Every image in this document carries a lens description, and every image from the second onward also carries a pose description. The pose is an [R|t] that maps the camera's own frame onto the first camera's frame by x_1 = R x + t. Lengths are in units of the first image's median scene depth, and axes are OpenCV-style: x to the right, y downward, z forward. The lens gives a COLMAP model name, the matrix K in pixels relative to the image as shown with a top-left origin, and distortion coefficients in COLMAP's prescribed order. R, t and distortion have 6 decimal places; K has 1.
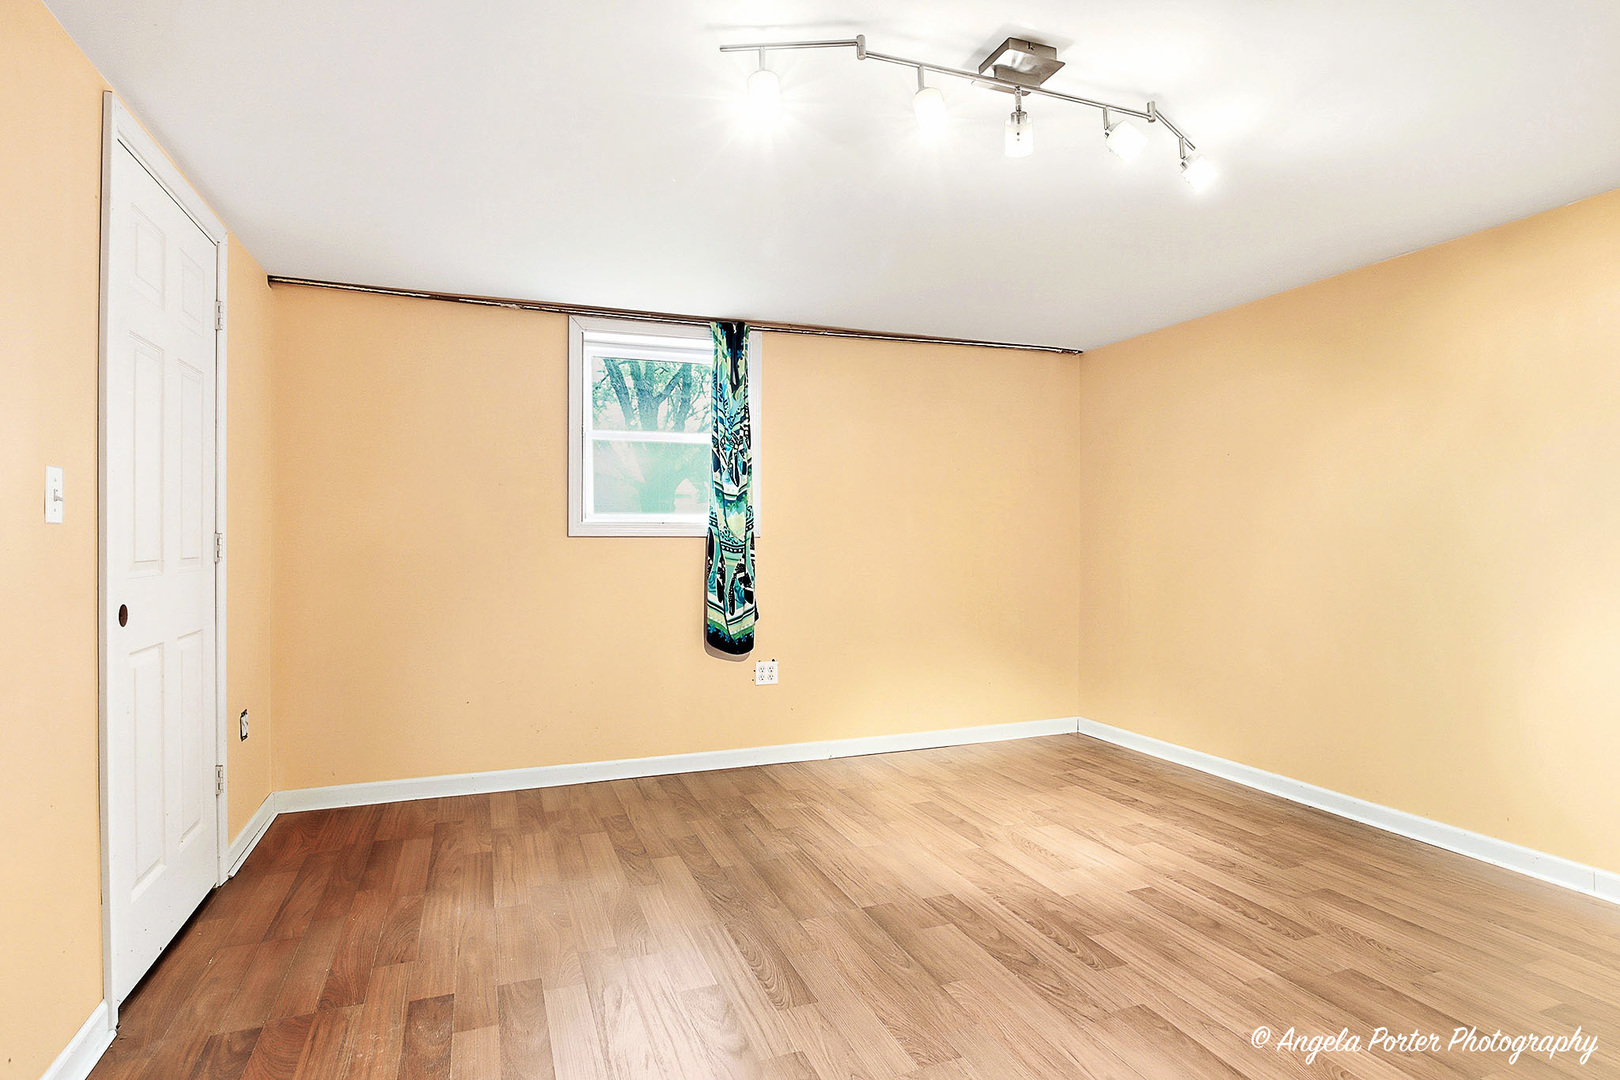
lens RADIAL K [[855.6, 0, 810.0], [0, 855.6, 534.1], [0, 0, 1]] dist [-0.025921, -0.000144]
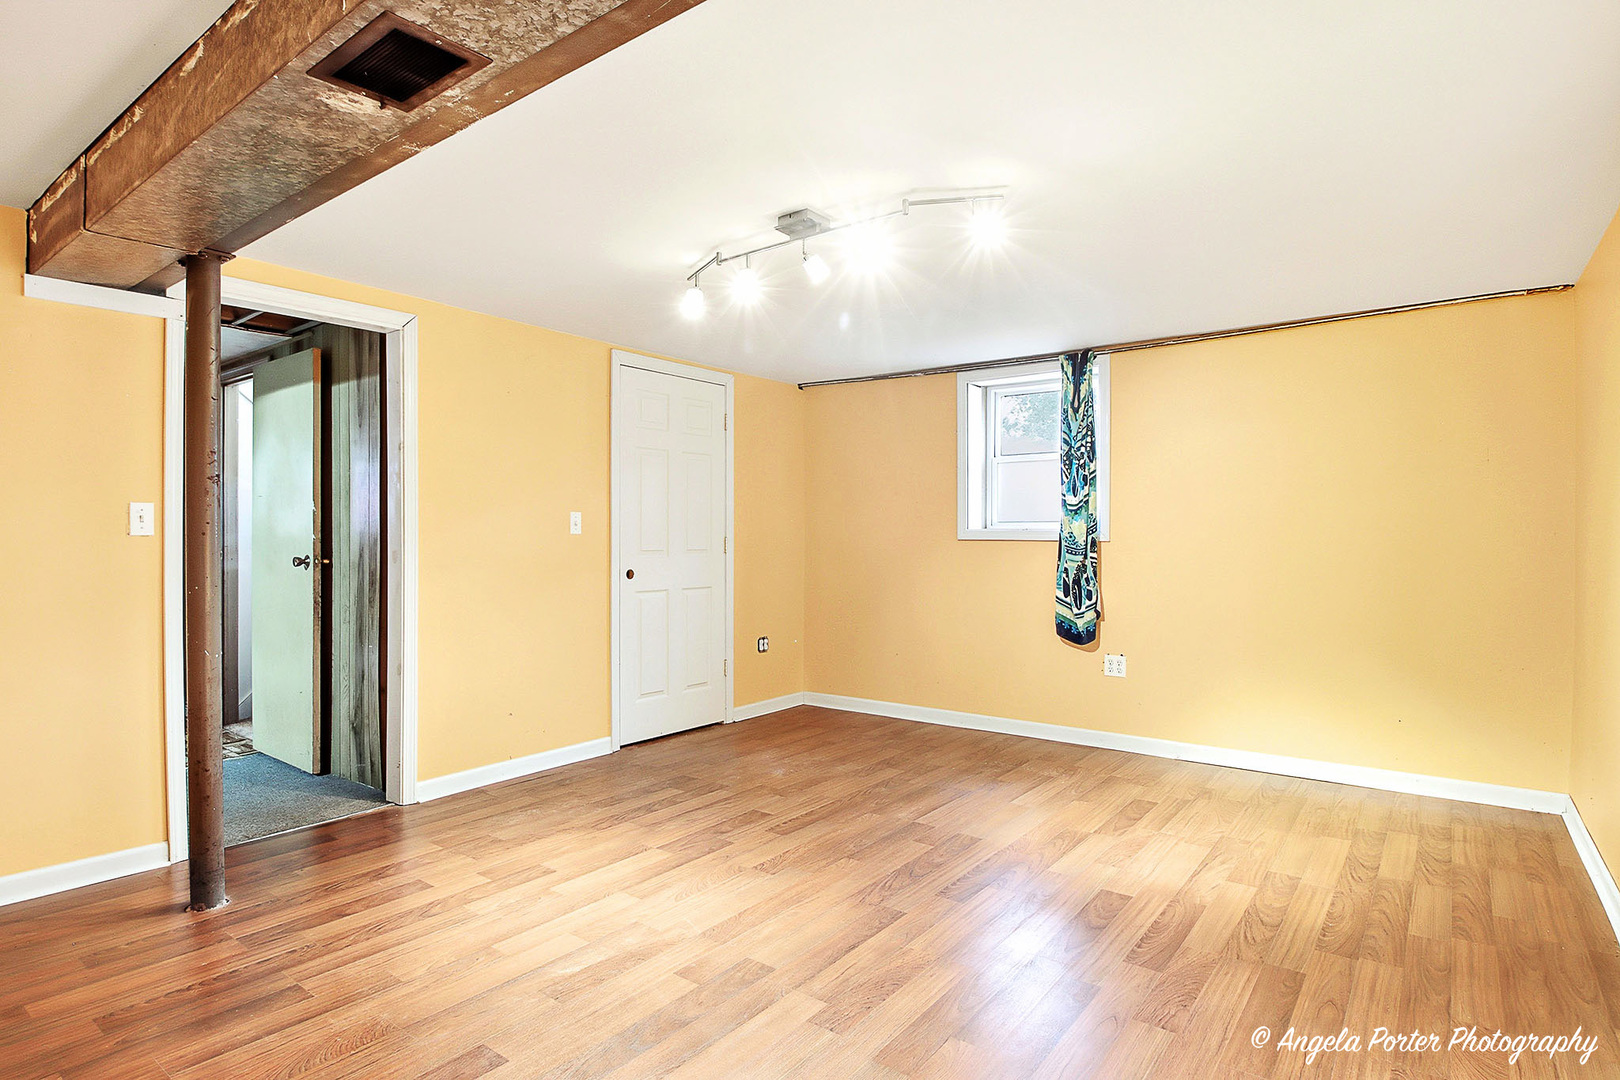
lens RADIAL K [[855.6, 0, 811.9], [0, 855.6, 541.5], [0, 0, 1]] dist [-0.025921, -0.000144]
pose [[0.525294, 0.008366, -0.850880, 0.695558], [-0.000706, 0.999956, 0.009396, -0.006613], [0.850920, -0.004335, 0.525277, 0.105072]]
